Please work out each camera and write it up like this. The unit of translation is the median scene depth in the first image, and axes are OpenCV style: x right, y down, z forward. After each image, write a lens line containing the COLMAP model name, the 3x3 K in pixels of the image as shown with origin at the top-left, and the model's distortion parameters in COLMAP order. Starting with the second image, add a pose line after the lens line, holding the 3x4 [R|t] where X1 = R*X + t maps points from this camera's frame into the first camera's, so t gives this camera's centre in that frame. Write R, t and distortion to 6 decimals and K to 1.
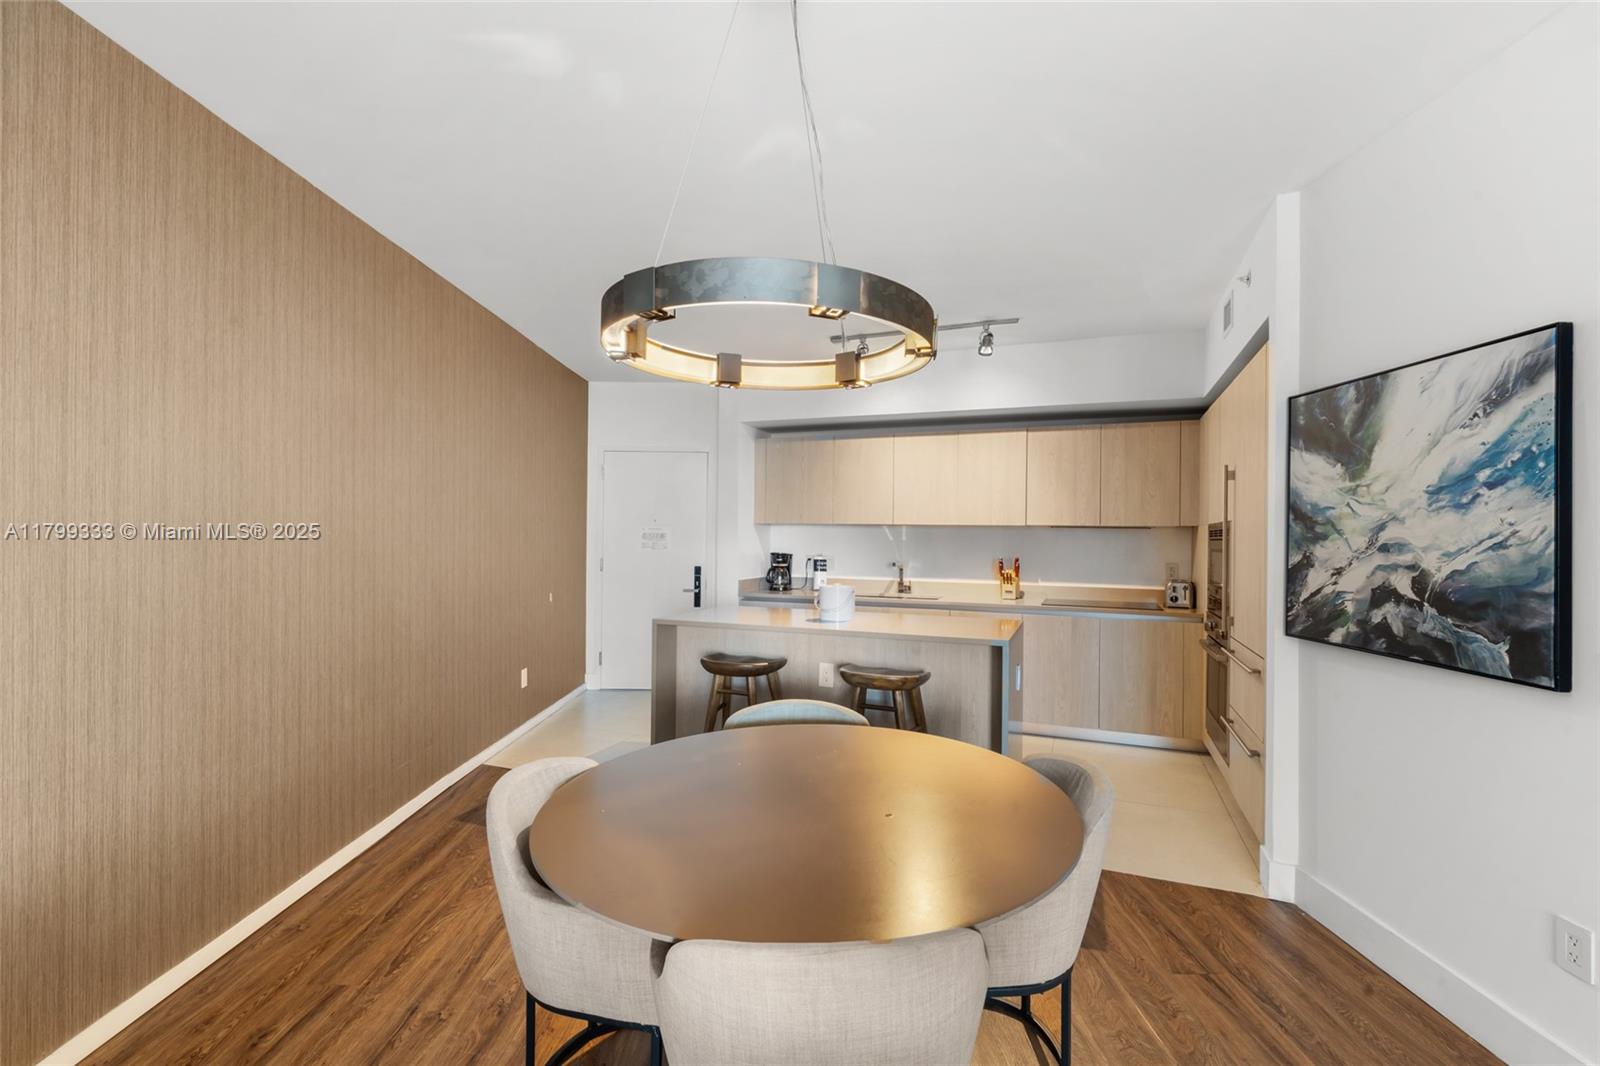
lens RADIAL K [[710.9, 0, 807.9], [0, 710.9, 530.9], [0, 0, 1]] dist [-0.004548, 0.000705]
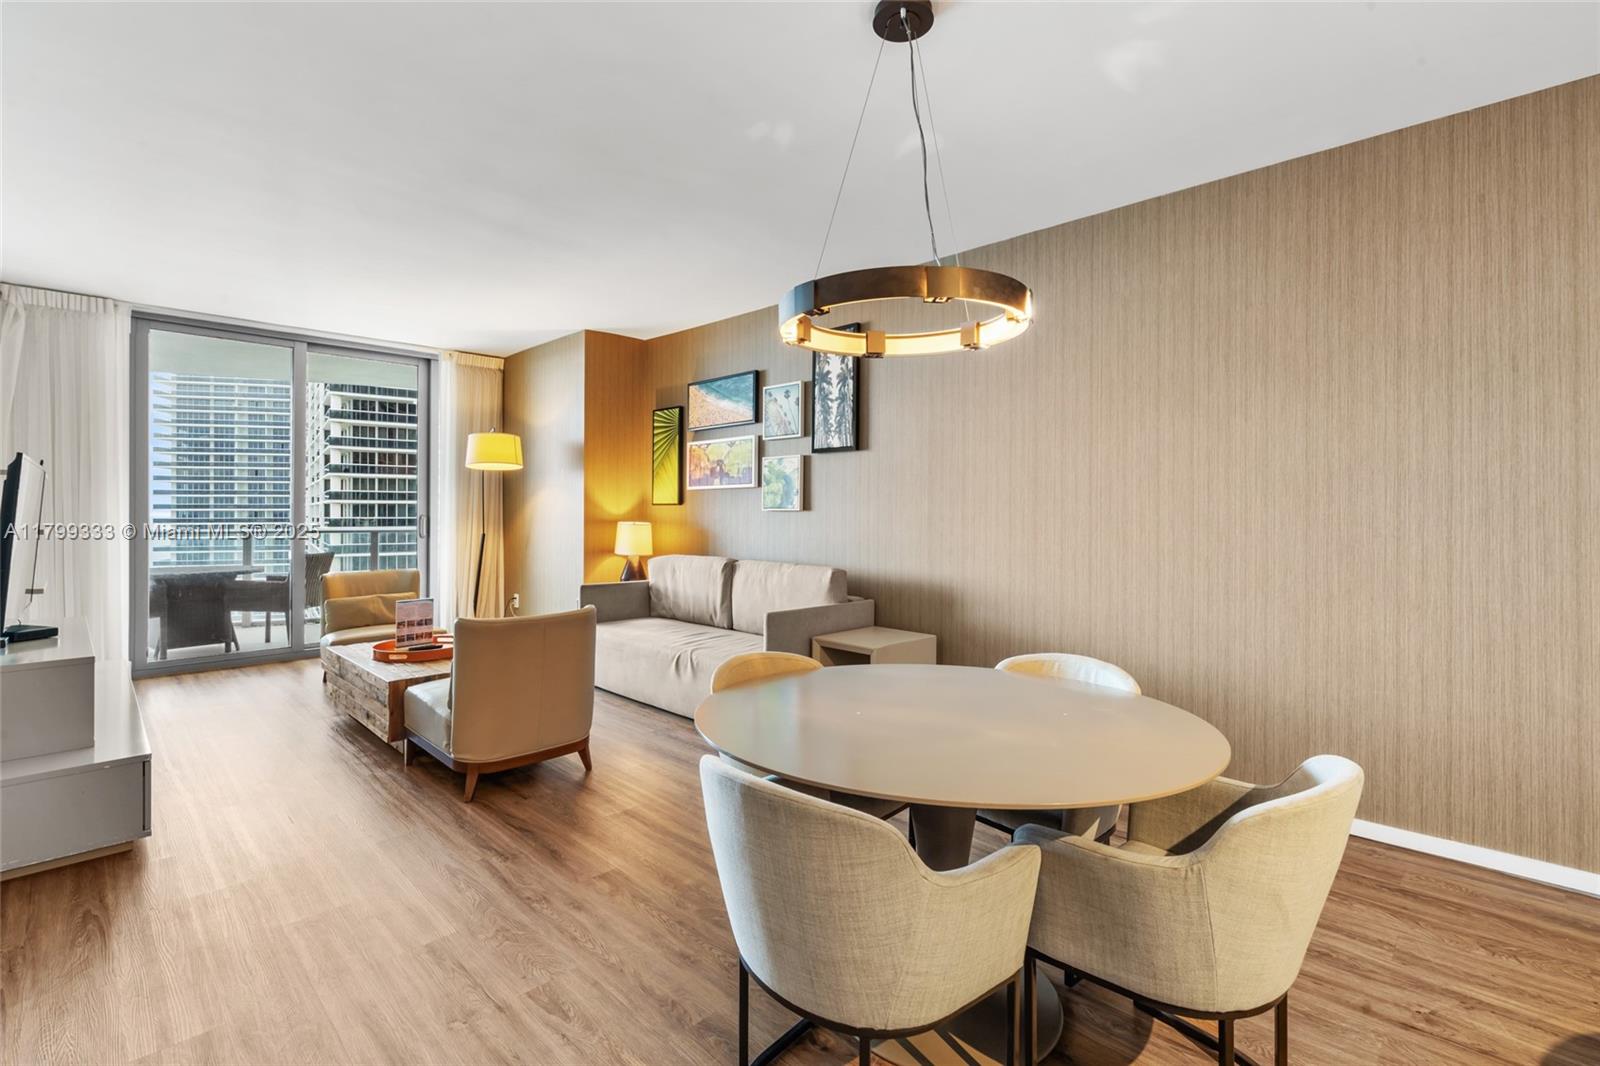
lens RADIAL K [[725.4, 0, 797.8], [0, 725.4, 509.0], [0, 0, 1]] dist [-0.000611, -0.000364]
pose [[-0.712244, -0.012590, -0.701819, 0.681808], [-0.006090, 0.999912, -0.011756, 0.065021], [0.701906, -0.004099, -0.712258, 1.206289]]
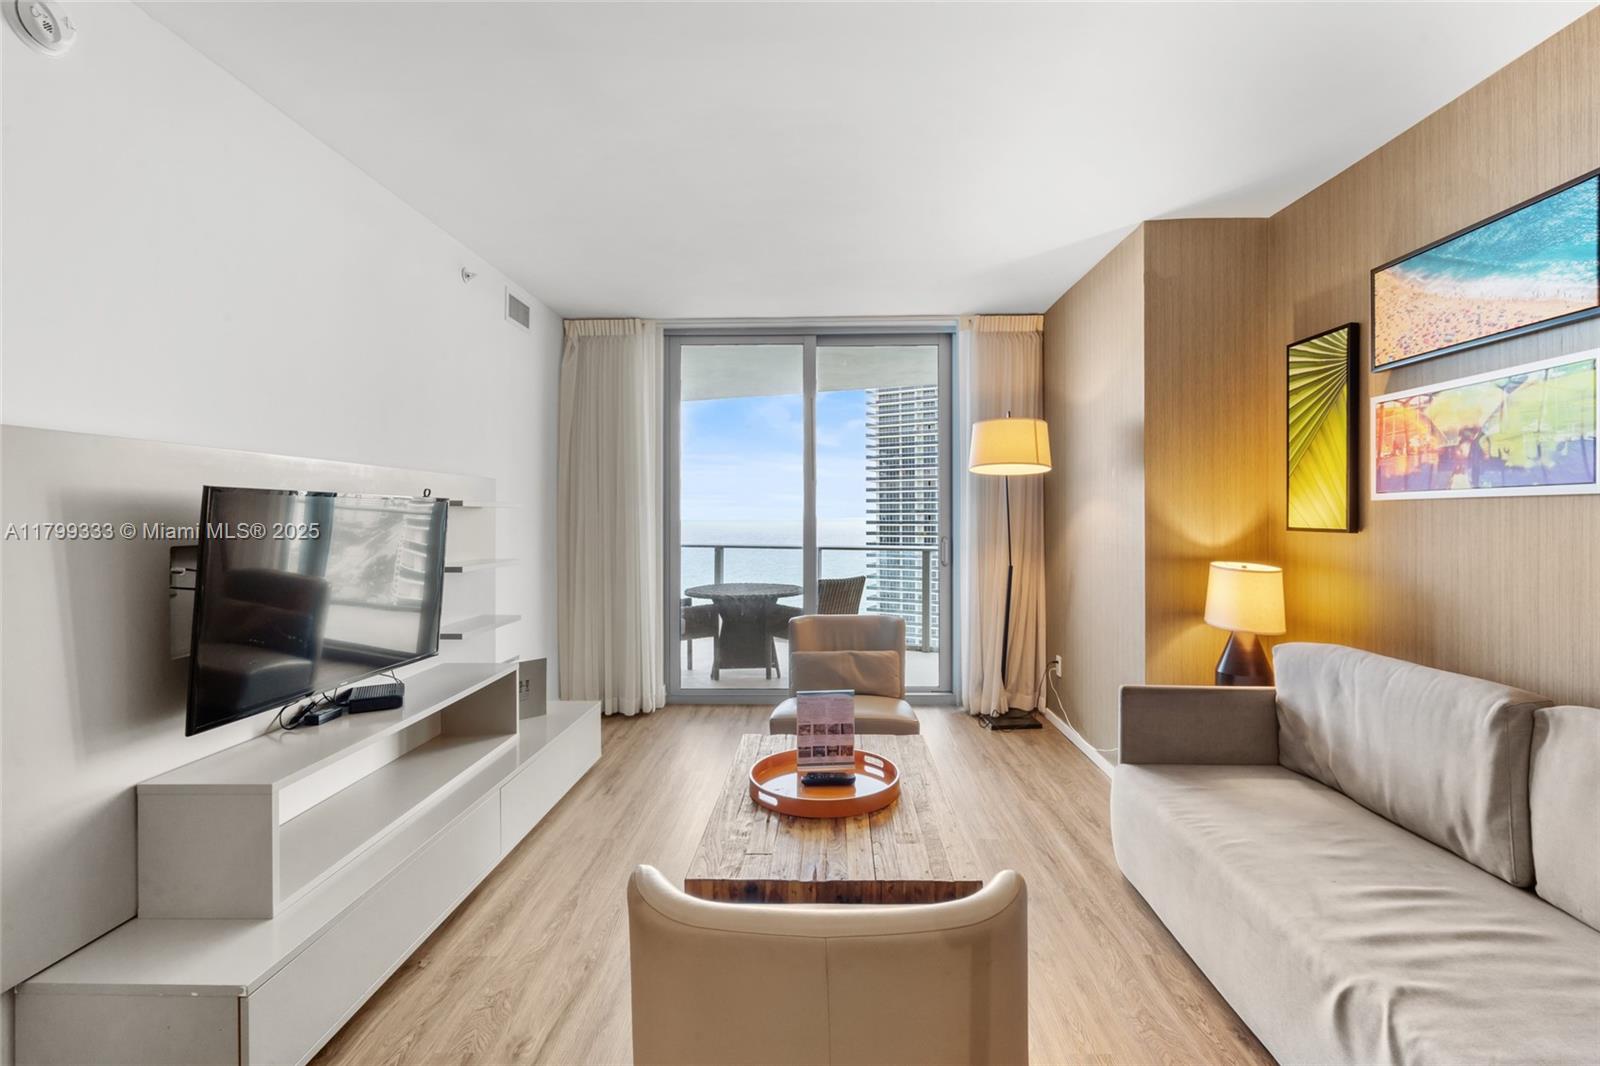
lens RADIAL K [[726.8, 0, 812.3], [0, 726.8, 509.7], [0, 0, 1]] dist [-0.001568, 0.000224]
pose [[-0.999565, -0.007146, 0.028627, 0.065709], [-0.007400, 0.999934, -0.008770, 0.004336], [-0.028562, -0.008978, -0.999552, 0.351787]]
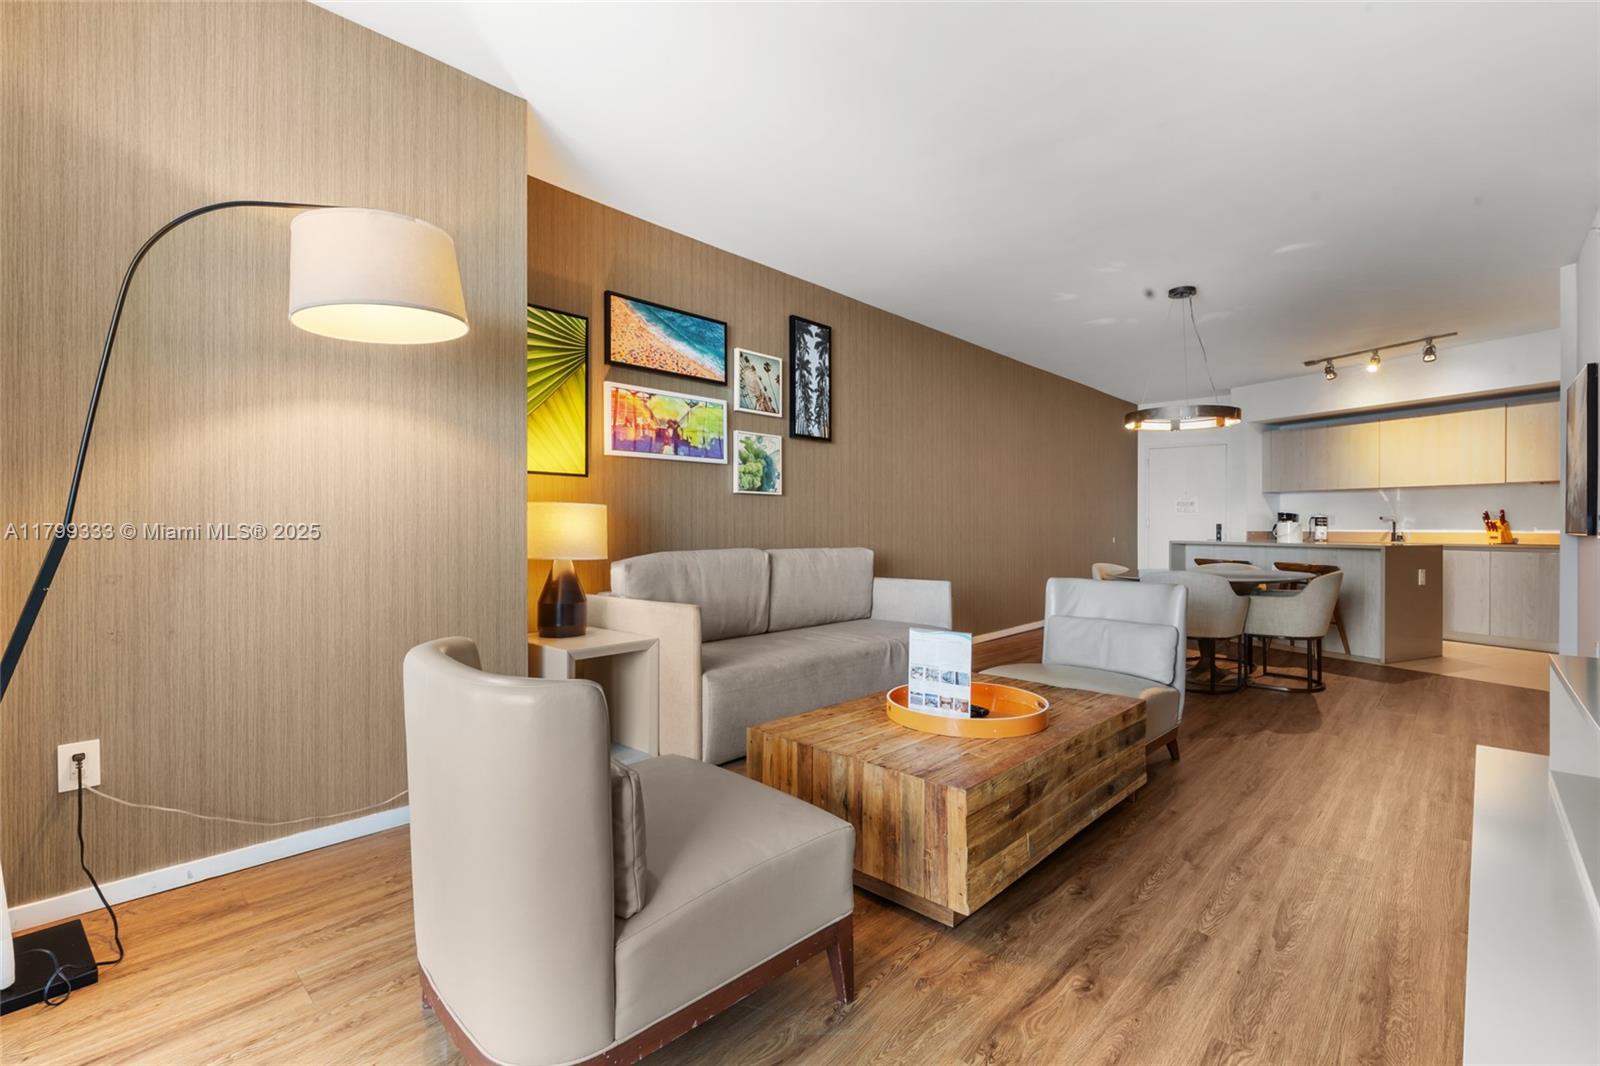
lens RADIAL K [[710.6, 0, 800.0], [0, 710.6, 533.0], [0, 0, 1]] dist [-0.002878, 0.000084]
pose [[0.718873, -0.001877, -0.695139, 0.608594], [0.007562, 0.999958, 0.005120, 0.140076], [0.695100, -0.008938, 0.718857, -1.622573]]
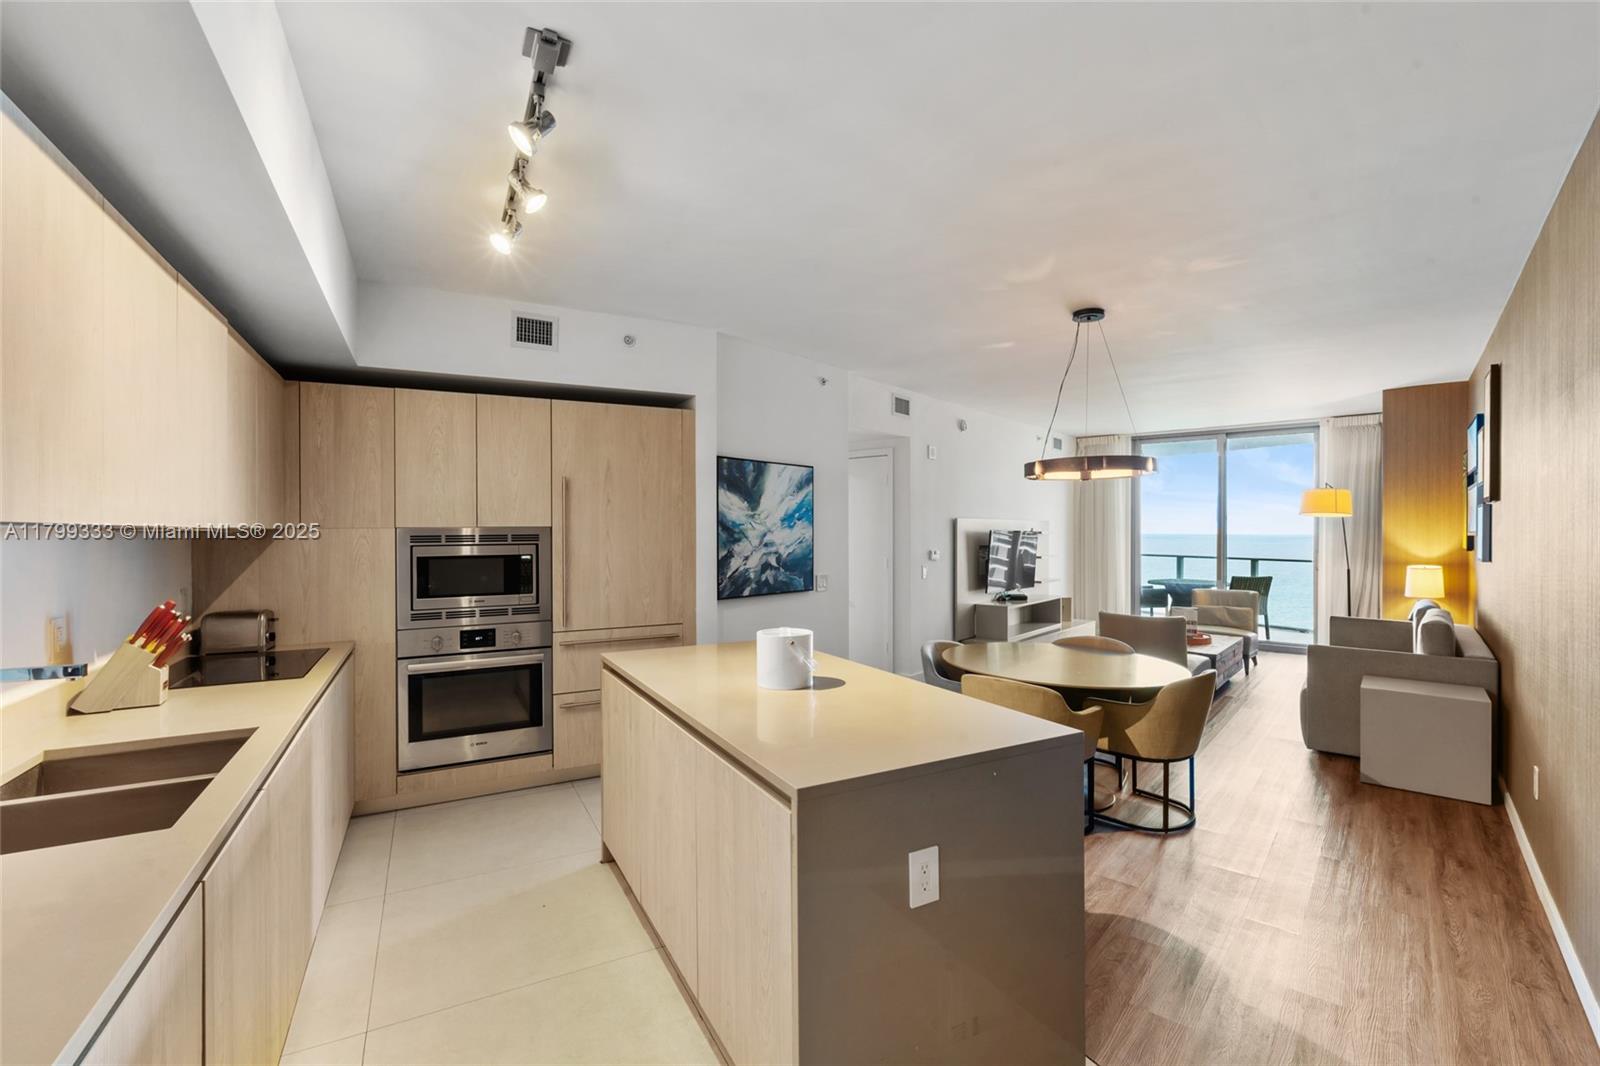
lens RADIAL K [[705.2, 0, 803.3], [0, 705.2, 528.1], [0, 0, 1]] dist [-0.007421, -0.000073]
pose [[-0.756582, -0.010330, 0.653817, -0.620523], [-0.011671, 0.999929, 0.002293, -0.030309], [-0.653795, -0.005896, -0.756649, 2.390098]]
